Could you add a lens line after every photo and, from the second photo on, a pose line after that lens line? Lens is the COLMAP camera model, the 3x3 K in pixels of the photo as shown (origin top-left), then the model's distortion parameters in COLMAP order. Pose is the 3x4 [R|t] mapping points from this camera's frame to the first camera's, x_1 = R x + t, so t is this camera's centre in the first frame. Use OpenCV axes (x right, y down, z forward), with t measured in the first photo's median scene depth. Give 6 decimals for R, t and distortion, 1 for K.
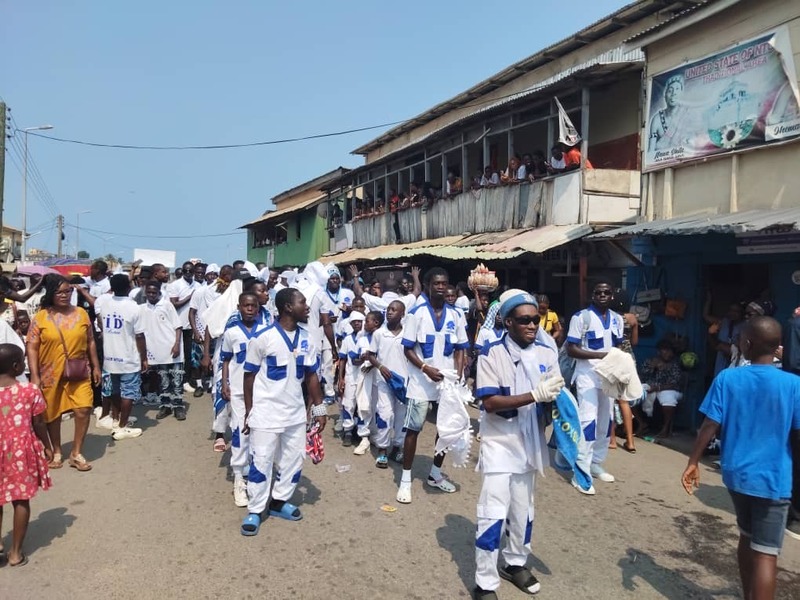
lens RADIAL K [[597.2, 0, 397.4], [0, 597.2, 299.1], [0, 0, 1]] dist [0.017371, -0.049441]
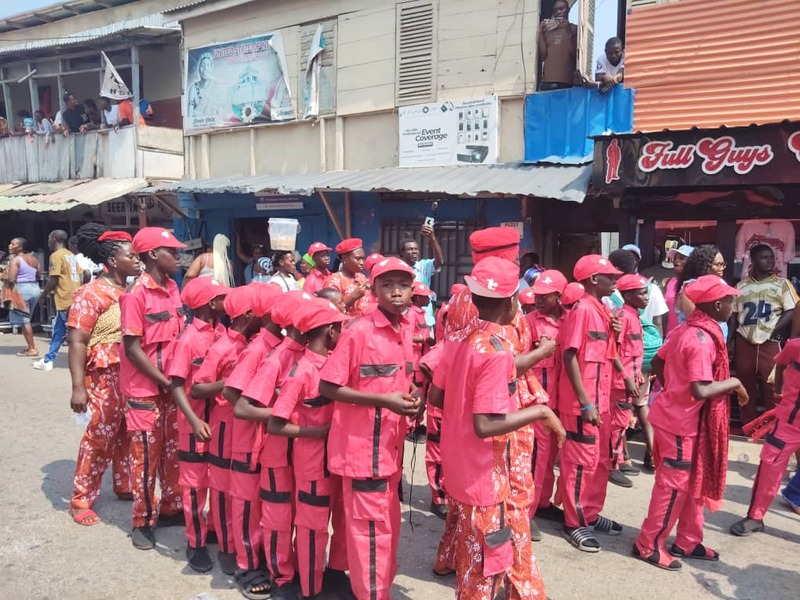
lens RADIAL K [[597.2, 0, 400.8], [0, 597.2, 302.1], [0, 0, 1]] dist [0.017371, -0.049441]
pose [[0.795959, -0.076862, 0.600451, 0.024327], [0.025921, 0.995324, 0.093049, 0.005749], [-0.604796, -0.058499, 0.794229, -0.123753]]
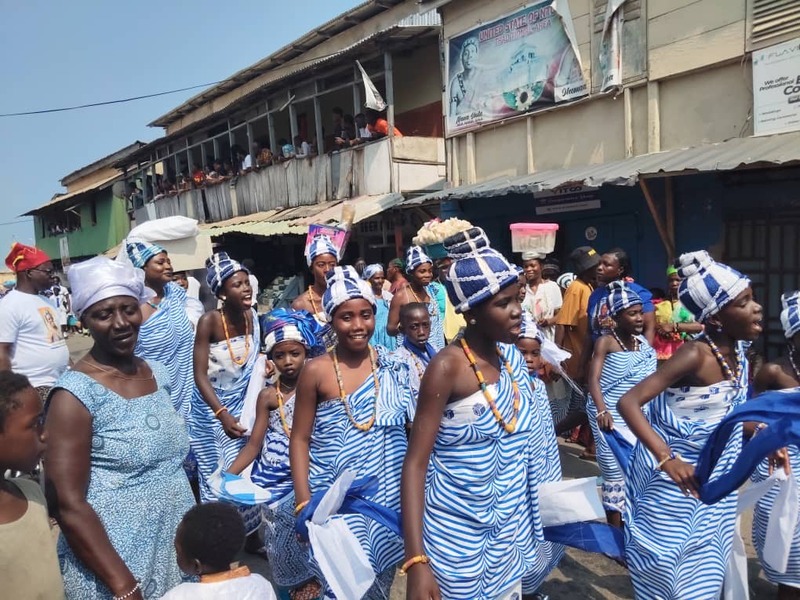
lens RADIAL K [[597.2, 0, 403.7], [0, 597.2, 296.3], [0, 0, 1]] dist [0.017371, -0.049441]
pose [[0.955579, -0.081805, 0.283156, 0.030071], [0.072458, 0.996429, 0.043344, 0.002328], [-0.285690, -0.020902, 0.958094, 0.048271]]
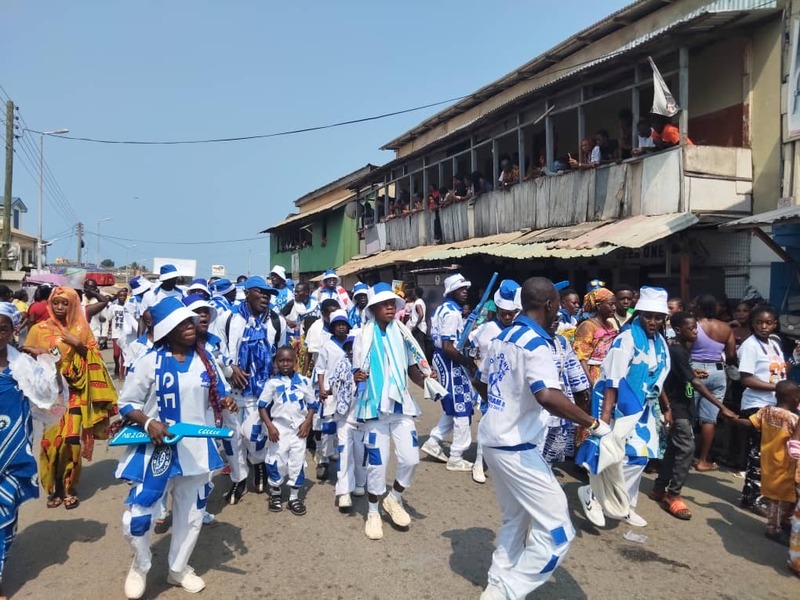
lens RADIAL K [[597.2, 0, 402.0], [0, 597.2, 292.8], [0, 0, 1]] dist [0.017371, -0.049441]
pose [[0.999557, -0.012481, -0.027024, -0.048558], [0.011996, 0.999765, -0.018036, -0.006393], [0.027243, 0.017704, 0.999472, 0.167668]]
